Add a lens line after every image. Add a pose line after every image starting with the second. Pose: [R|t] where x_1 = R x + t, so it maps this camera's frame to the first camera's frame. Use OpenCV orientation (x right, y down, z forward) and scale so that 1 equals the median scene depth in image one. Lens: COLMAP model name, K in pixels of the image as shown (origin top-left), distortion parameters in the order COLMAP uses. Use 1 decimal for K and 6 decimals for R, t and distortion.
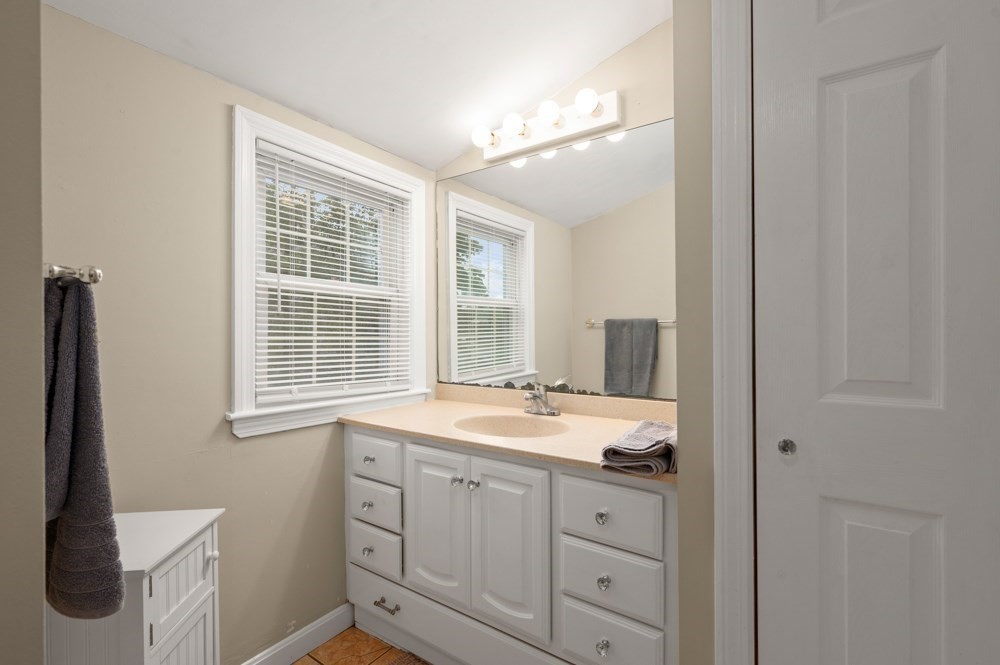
lens RADIAL K [[456.4, 0, 500.0], [0, 456.4, 332.5], [0, 0, 1]] dist [0.000431, -0.000033]
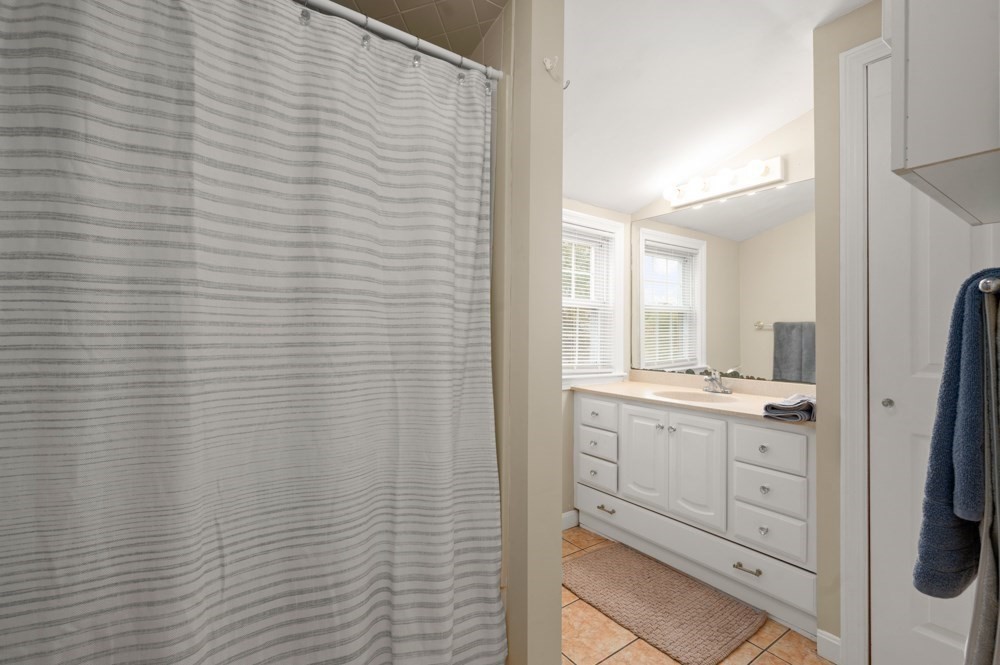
lens RADIAL K [[446.3, 0, 500.0], [0, 446.3, 332.5], [0, 0, 1]] dist [-0.001560, -0.000329]
pose [[0.944427, 0.008611, -0.328609, -0.089088], [-0.008546, 0.999962, 0.001642, 0.001581], [0.328610, 0.001257, 0.944465, -0.502157]]
